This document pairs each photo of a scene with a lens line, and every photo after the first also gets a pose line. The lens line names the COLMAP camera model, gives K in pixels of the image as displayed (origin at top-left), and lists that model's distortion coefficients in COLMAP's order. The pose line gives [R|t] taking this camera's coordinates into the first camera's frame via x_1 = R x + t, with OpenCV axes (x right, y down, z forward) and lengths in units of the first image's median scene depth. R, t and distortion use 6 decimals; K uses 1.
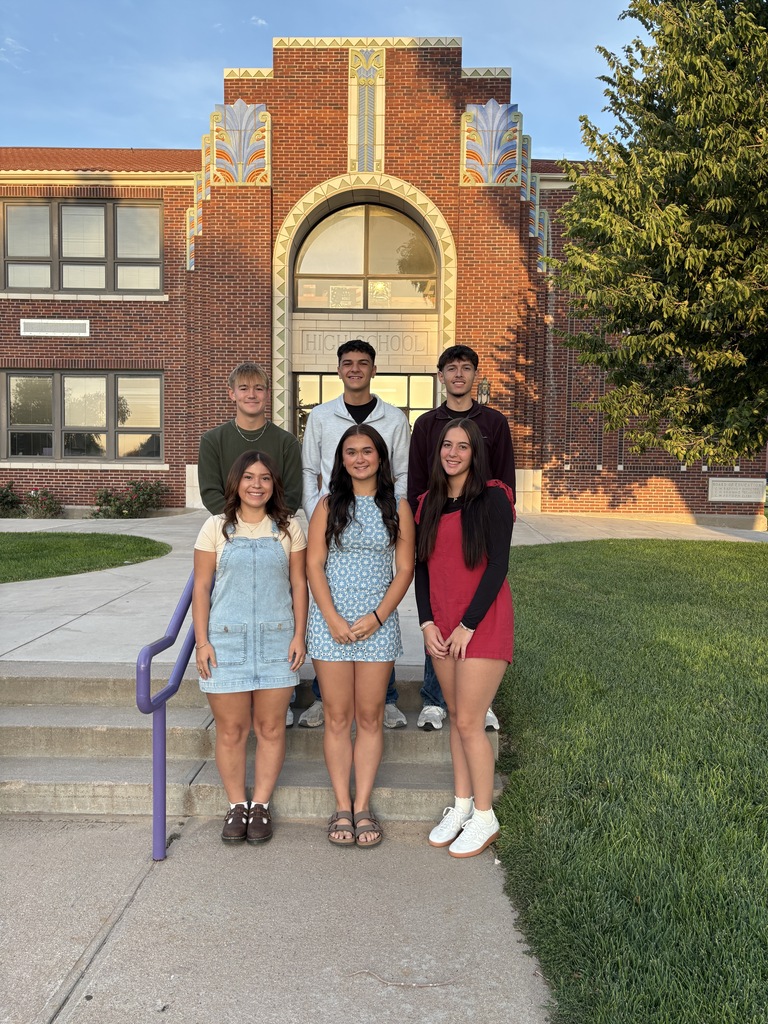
lens RADIAL K [[767.8, 0, 383.6], [0, 767.8, 517.7], [0, 0, 1]] dist [0.003593, 0.002765]
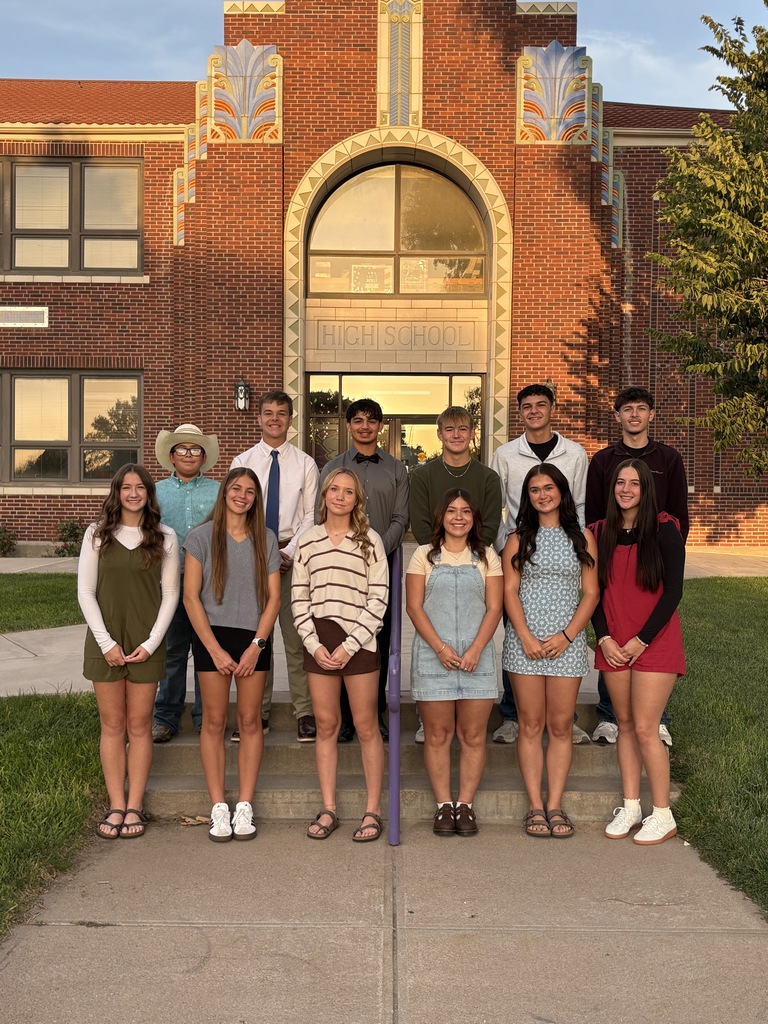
lens RADIAL K [[1071.6, 0, 384.0], [0, 1071.6, 512.0], [0, 0, 1]] dist [0.119426, -0.372871]
pose [[0.999787, -0.005718, 0.019815, -0.064636], [0.006537, 0.999117, -0.041511, 0.002880], [-0.019560, 0.041632, 0.998942, -0.120884]]
